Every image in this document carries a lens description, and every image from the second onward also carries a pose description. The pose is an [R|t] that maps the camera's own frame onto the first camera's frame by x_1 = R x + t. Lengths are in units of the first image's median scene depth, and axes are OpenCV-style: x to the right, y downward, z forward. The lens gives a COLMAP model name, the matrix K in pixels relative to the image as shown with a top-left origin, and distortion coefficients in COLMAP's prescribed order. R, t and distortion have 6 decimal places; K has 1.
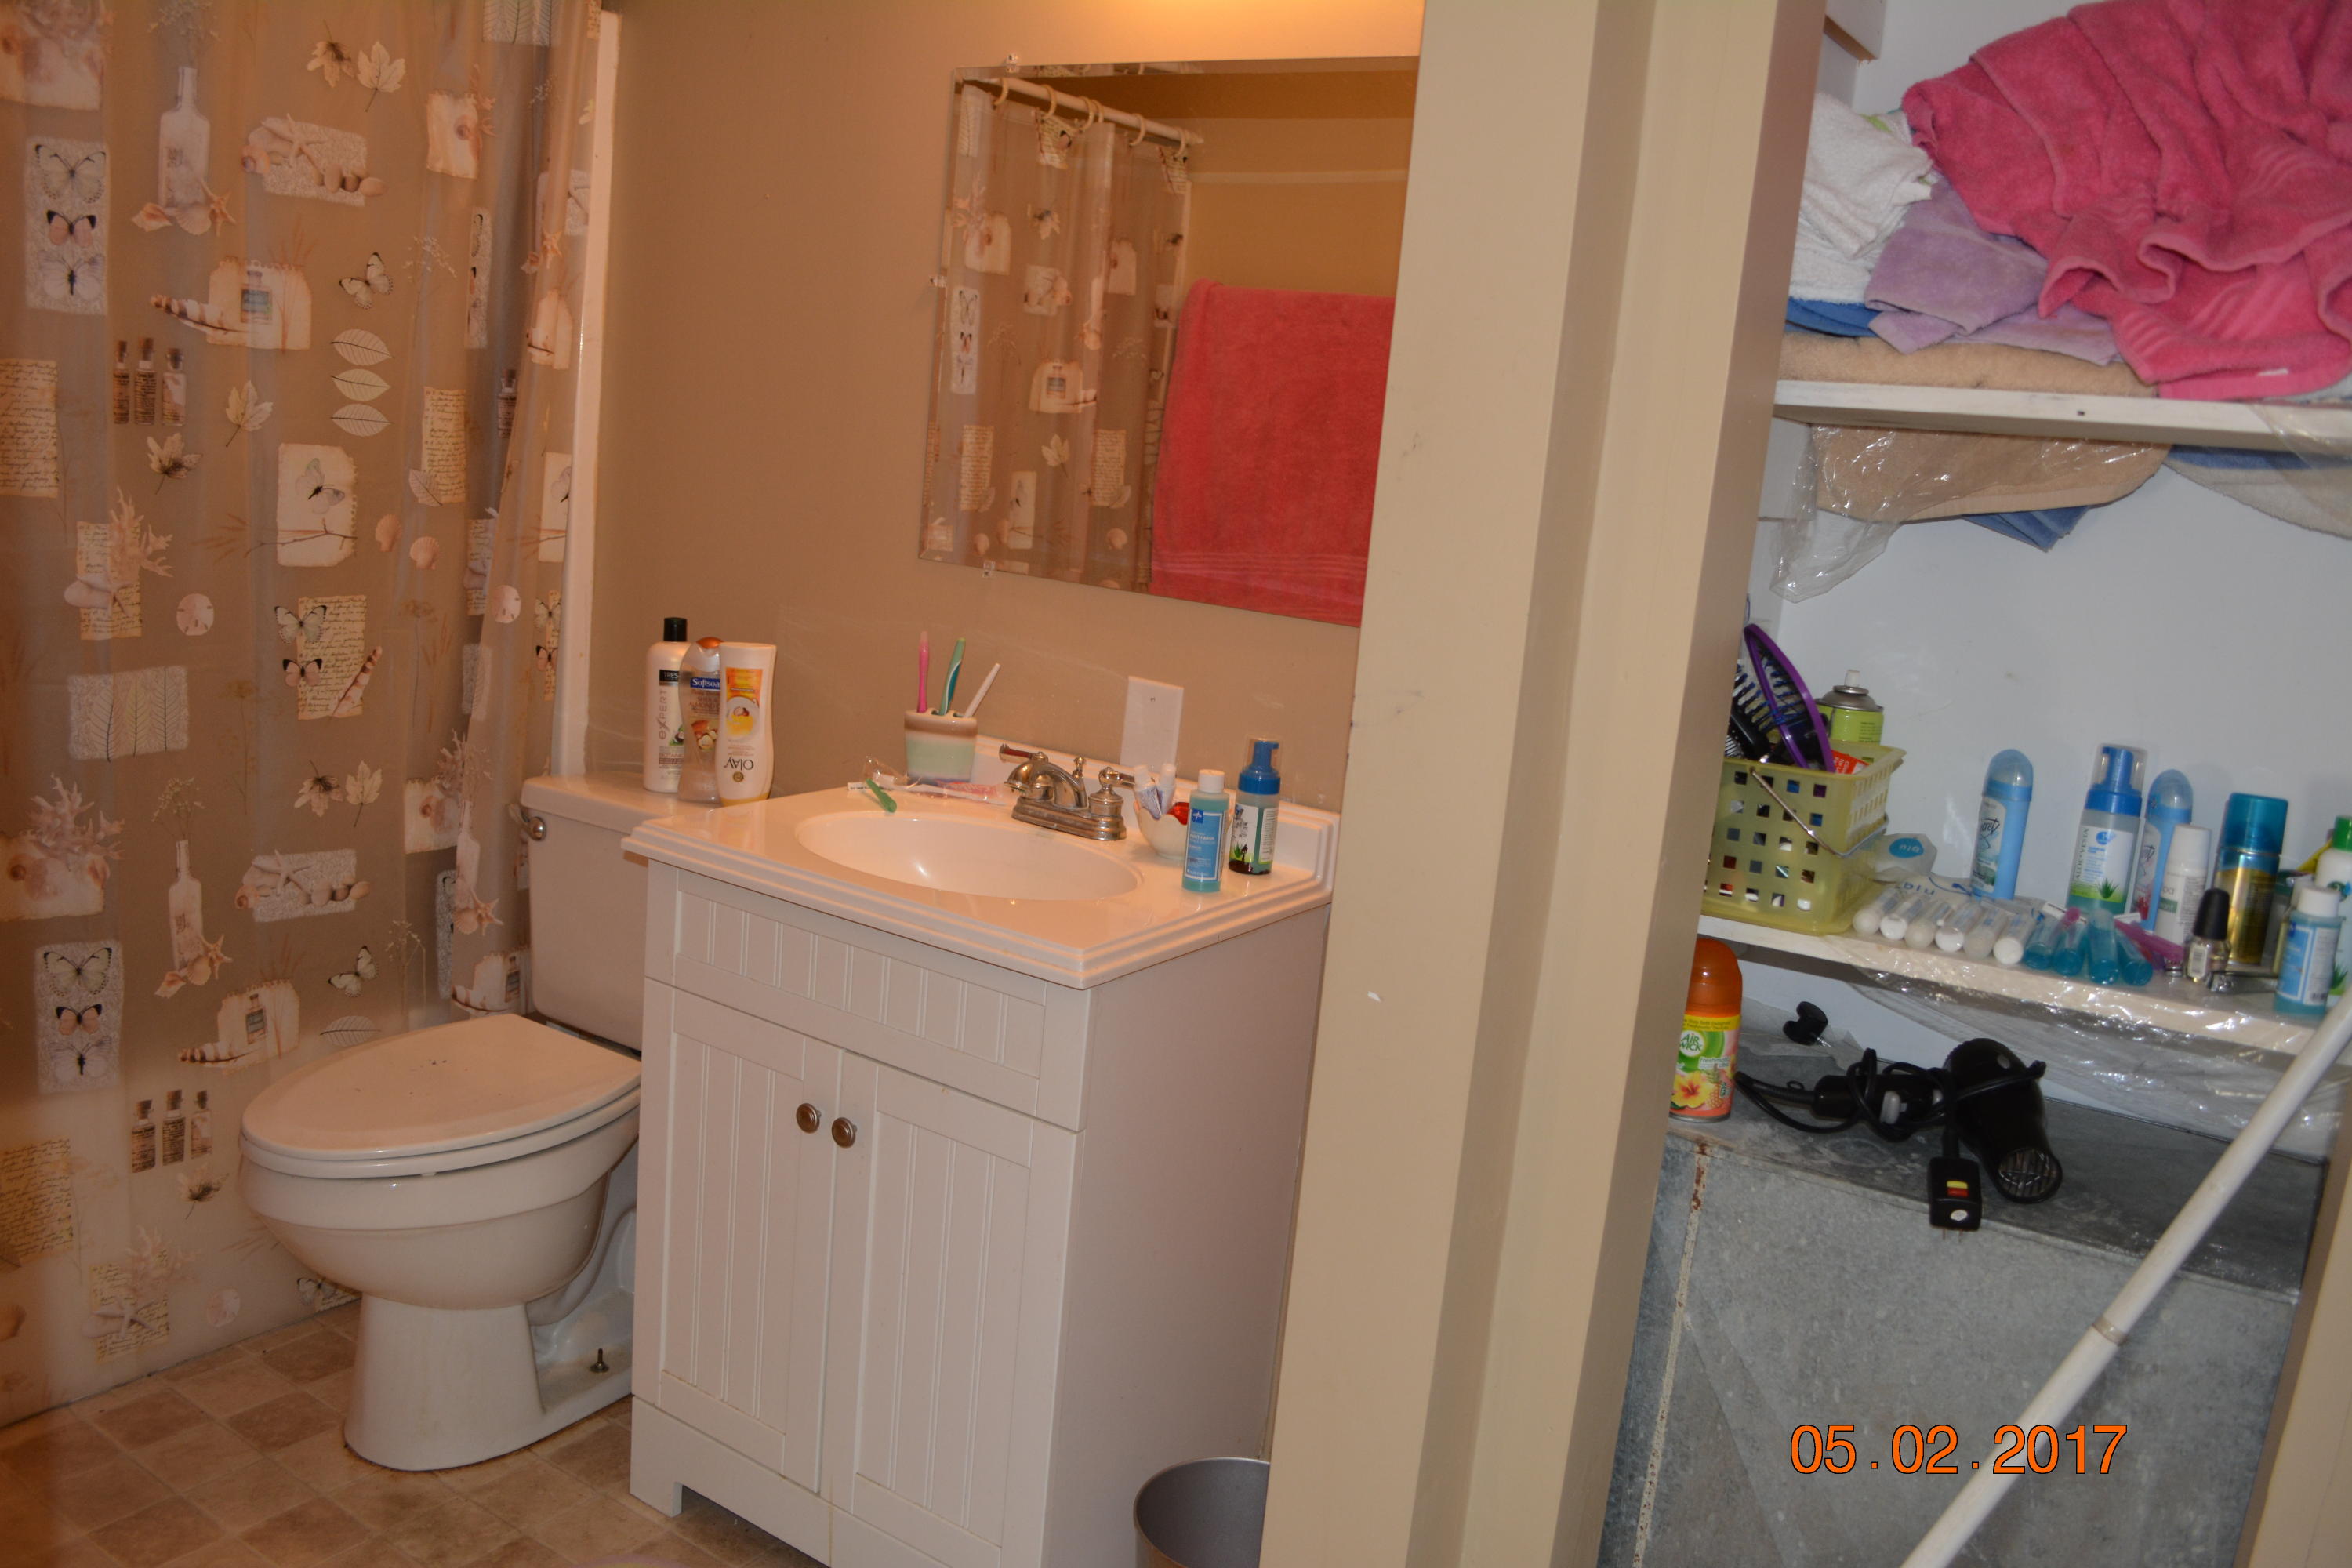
lens RADIAL K [[1867.9, 0, 1186.1], [0, 1867.9, 791.7], [0, 0, 1]] dist [-0.090353, 0.014979]
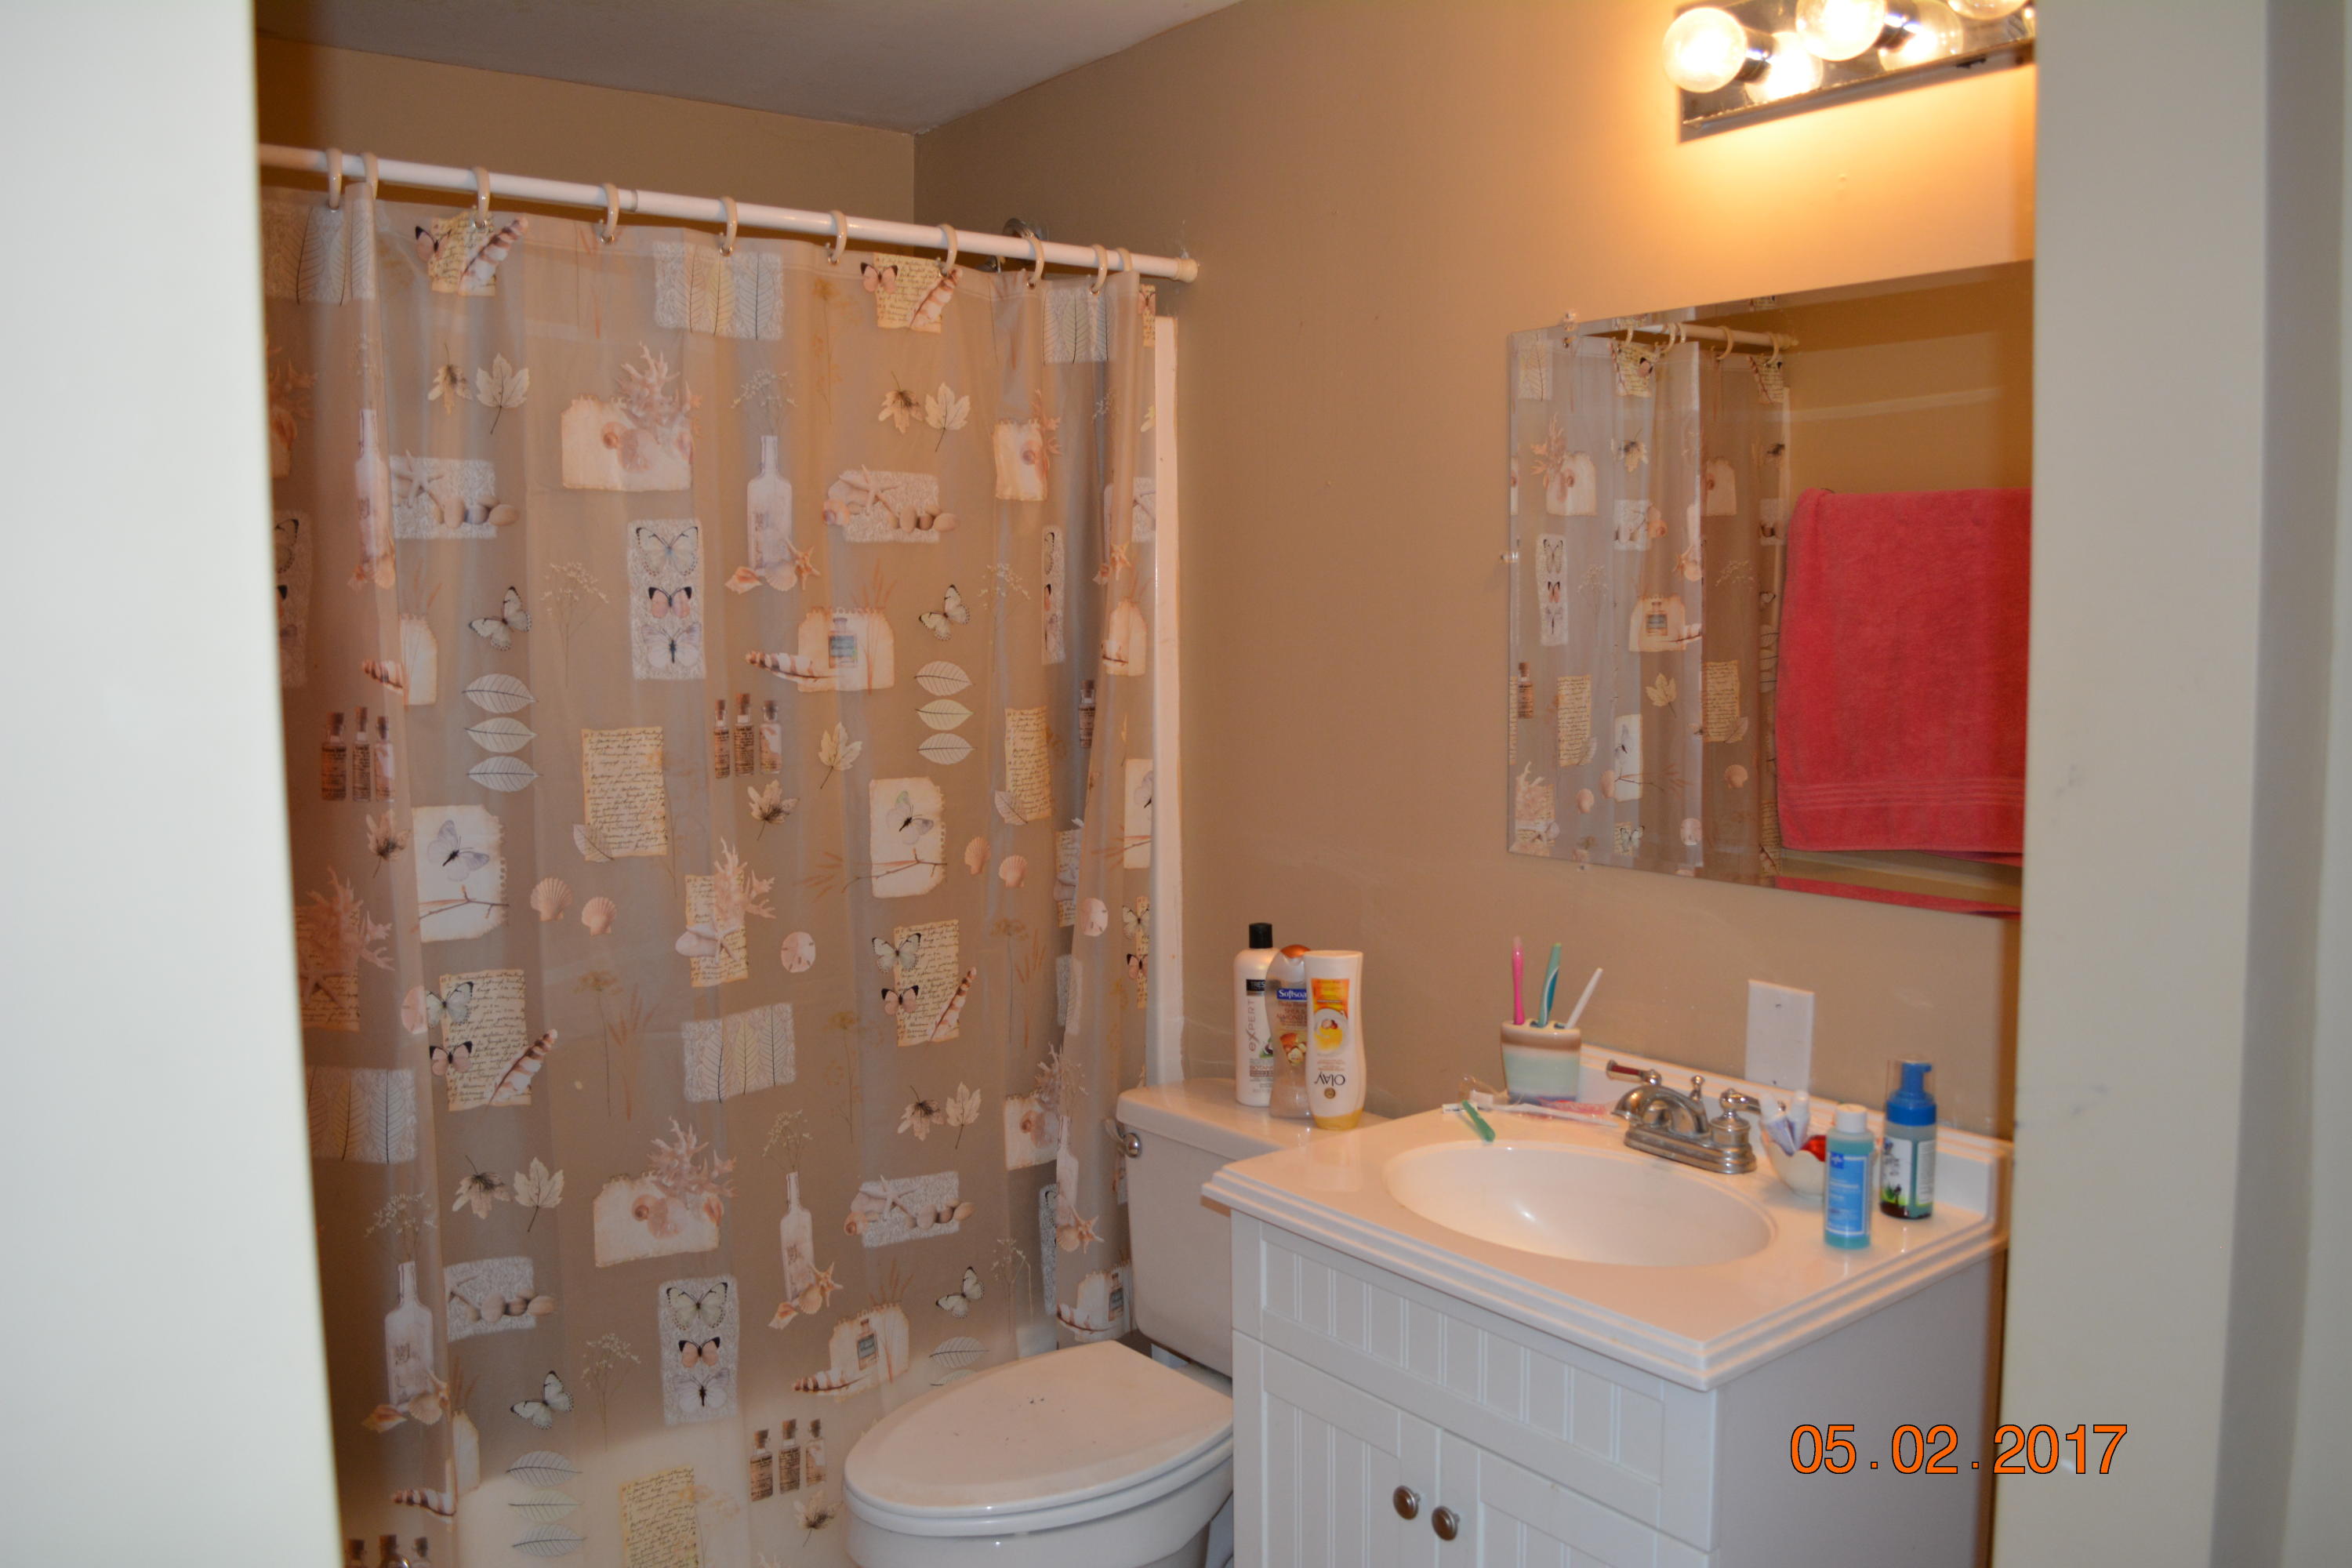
lens RADIAL K [[1867.9, 0, 1167.8], [0, 1867.9, 769.1], [0, 0, 1]] dist [-0.090353, 0.014979]
pose [[0.938250, -0.074998, -0.337732, 0.013992], [0.036004, 0.992086, -0.120285, -0.063543], [0.344080, 0.100698, 0.933525, 0.076666]]
